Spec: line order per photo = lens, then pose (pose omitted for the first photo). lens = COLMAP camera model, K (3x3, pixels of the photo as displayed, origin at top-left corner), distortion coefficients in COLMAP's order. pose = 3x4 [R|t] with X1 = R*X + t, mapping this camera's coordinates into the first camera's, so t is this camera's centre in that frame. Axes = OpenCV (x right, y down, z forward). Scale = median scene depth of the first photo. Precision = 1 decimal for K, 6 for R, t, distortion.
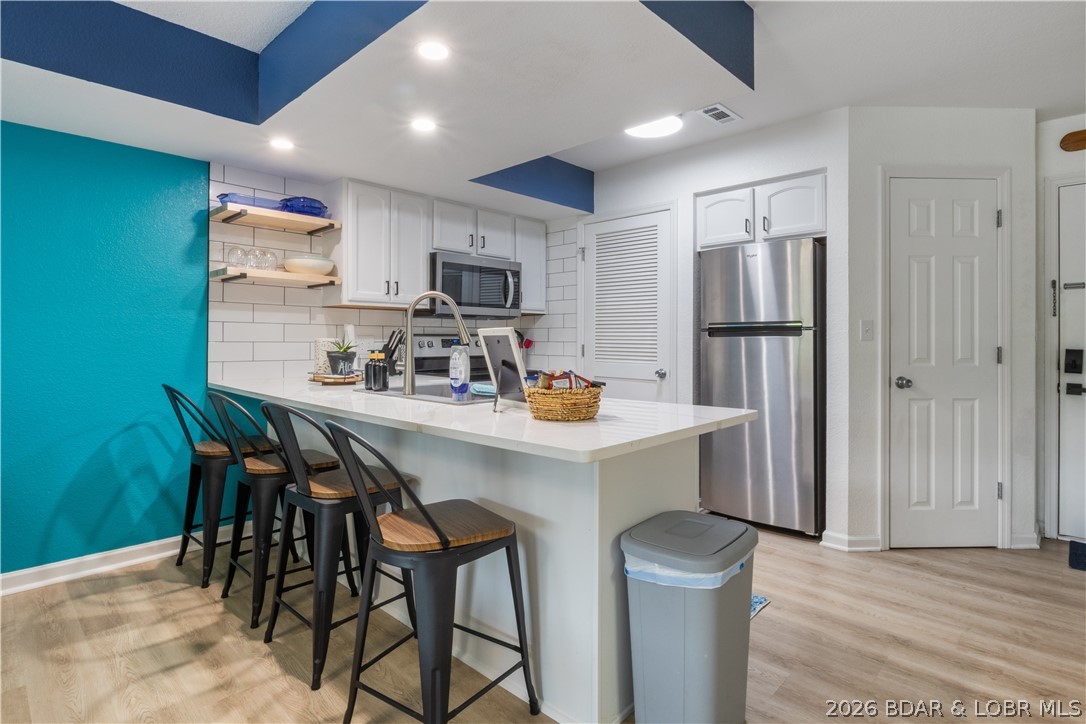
lens RADIAL K [[561.2, 0, 539.8], [0, 561.2, 345.5], [0, 0, 1]] dist [-0.004012, -0.001658]
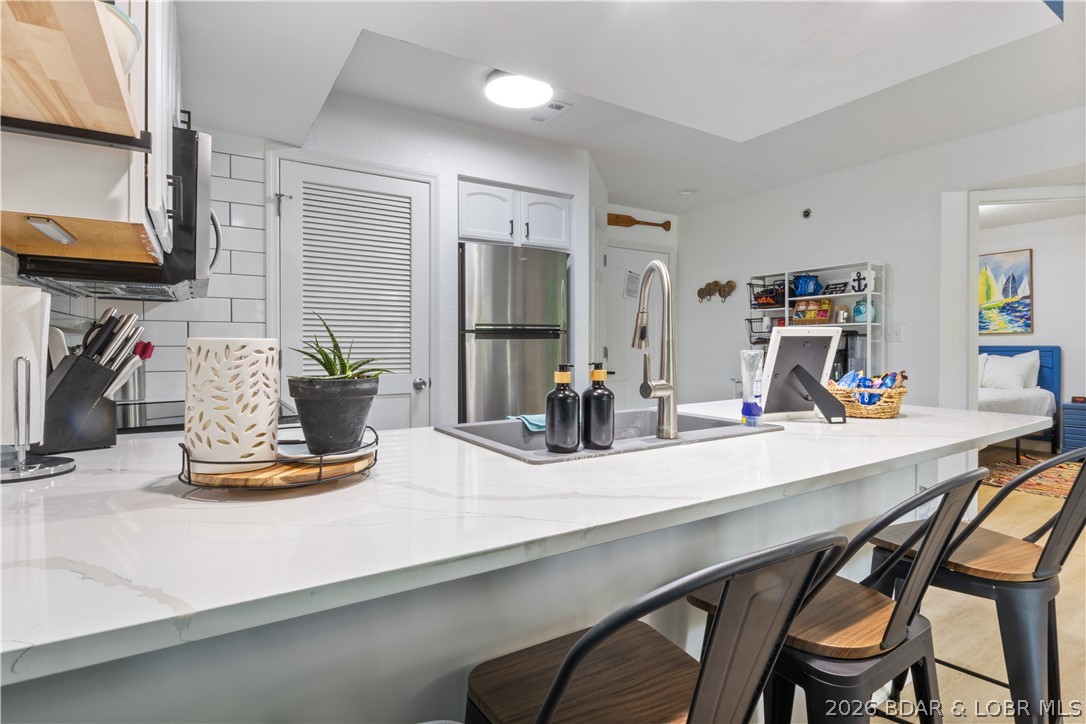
lens RADIAL K [[561.2, 0, 539.8], [0, 561.2, 345.5], [0, 0, 1]] dist [-0.004012, -0.001658]
pose [[0.232190, -0.003316, 0.972665, -0.554578], [0.010995, 0.999939, 0.000784, -0.004592], [-0.972608, 0.010513, 0.232212, 0.685431]]
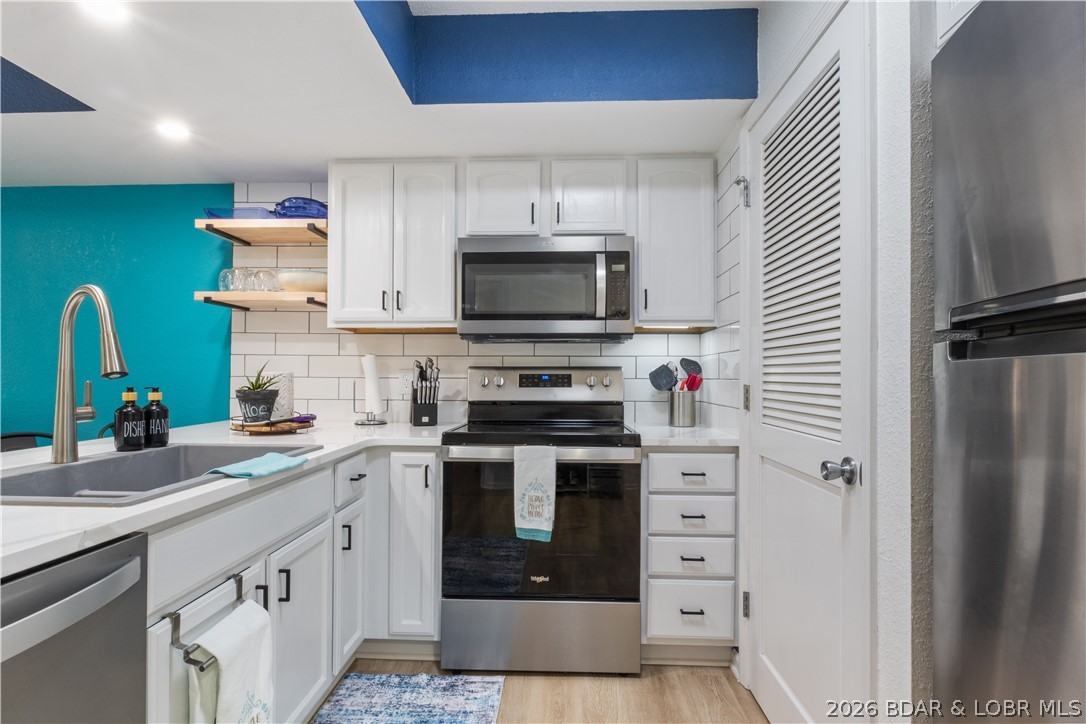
lens RADIAL K [[565.6, 0, 543.0], [0, 565.6, 362.0], [0, 0, 1]] dist [-0.000416, -0.000205]
pose [[0.651071, -0.020895, -0.758729, 0.379285], [-0.011864, 0.999219, -0.037698, -0.001516], [0.758924, 0.033546, 0.650314, 0.666504]]
